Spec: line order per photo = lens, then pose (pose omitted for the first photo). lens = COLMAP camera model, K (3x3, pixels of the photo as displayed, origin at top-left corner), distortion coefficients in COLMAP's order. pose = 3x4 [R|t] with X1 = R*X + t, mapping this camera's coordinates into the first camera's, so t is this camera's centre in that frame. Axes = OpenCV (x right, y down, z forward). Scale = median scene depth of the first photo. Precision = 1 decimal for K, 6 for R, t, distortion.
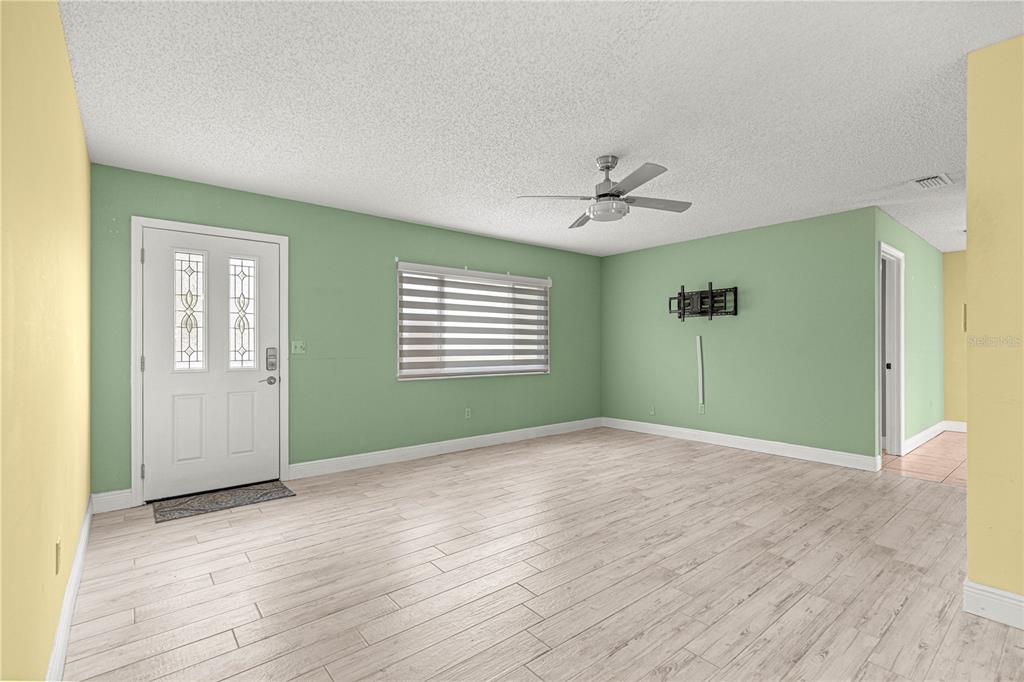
lens RADIAL K [[461.3, 0, 512.7], [0, 461.3, 342.4], [0, 0, 1]] dist [0.004835, -0.000236]
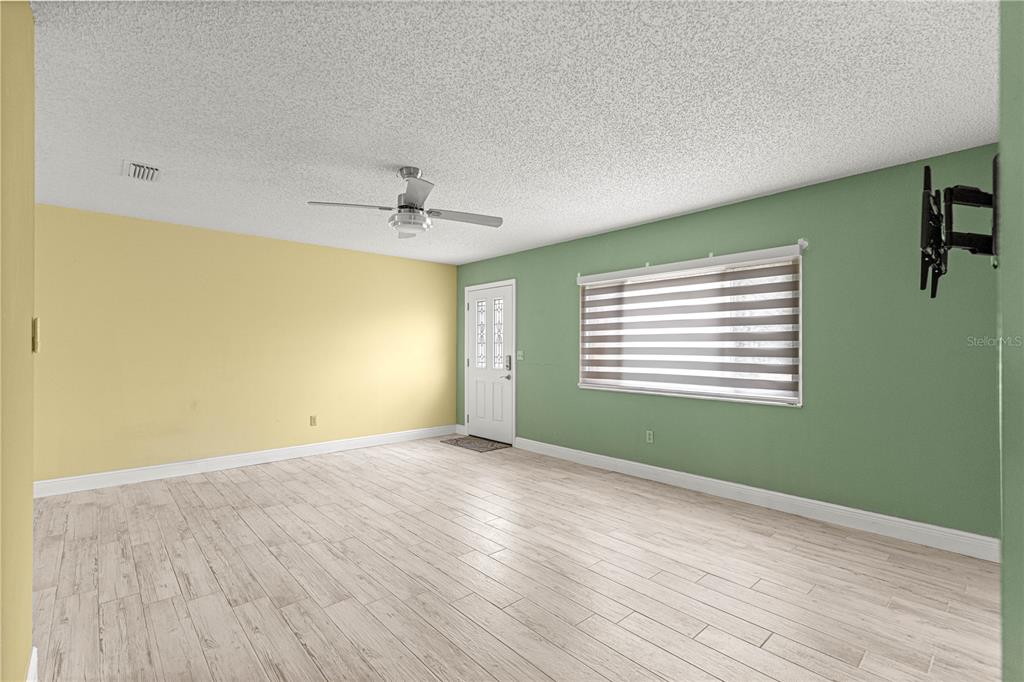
lens RADIAL K [[461.3, 0, 520.8], [0, 461.3, 346.1], [0, 0, 1]] dist [0.004835, -0.000236]
pose [[0.063054, -0.002343, -0.998007, 1.156079], [0.006554, 0.999977, -0.001934, -0.018663], [0.997989, -0.006419, 0.063068, 1.129107]]
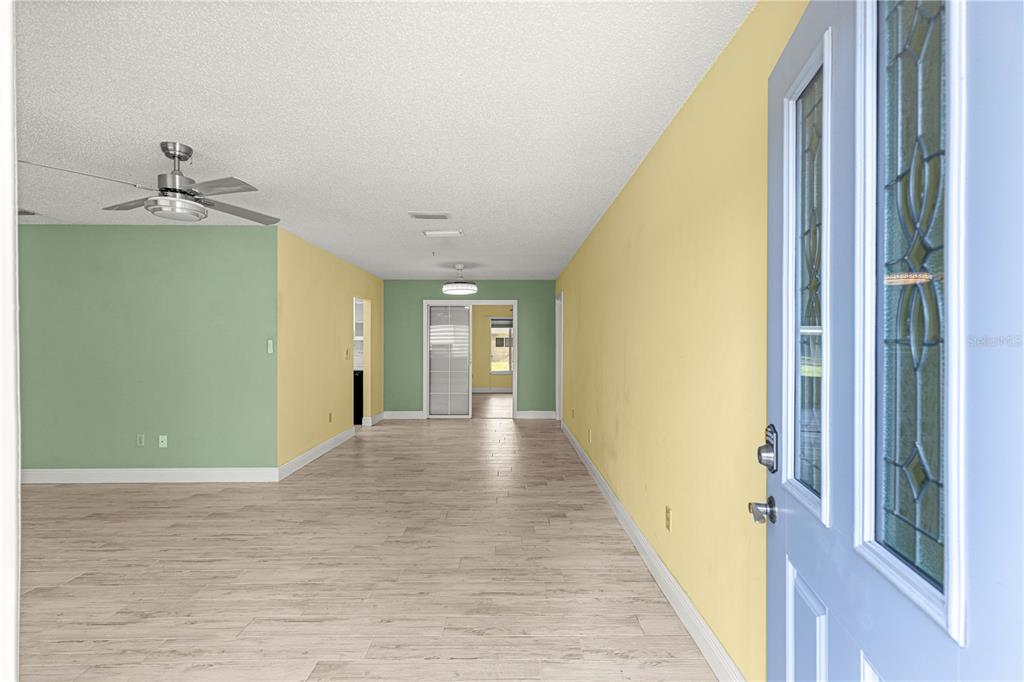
lens RADIAL K [[461.3, 0, 513.5], [0, 461.3, 340.1], [0, 0, 1]] dist [0.004835, -0.000236]
pose [[-0.776071, 0.009015, 0.630581, -0.763872], [-0.000166, 0.999895, -0.014499, -0.032440], [-0.630645, -0.011357, -0.775988, 1.220728]]
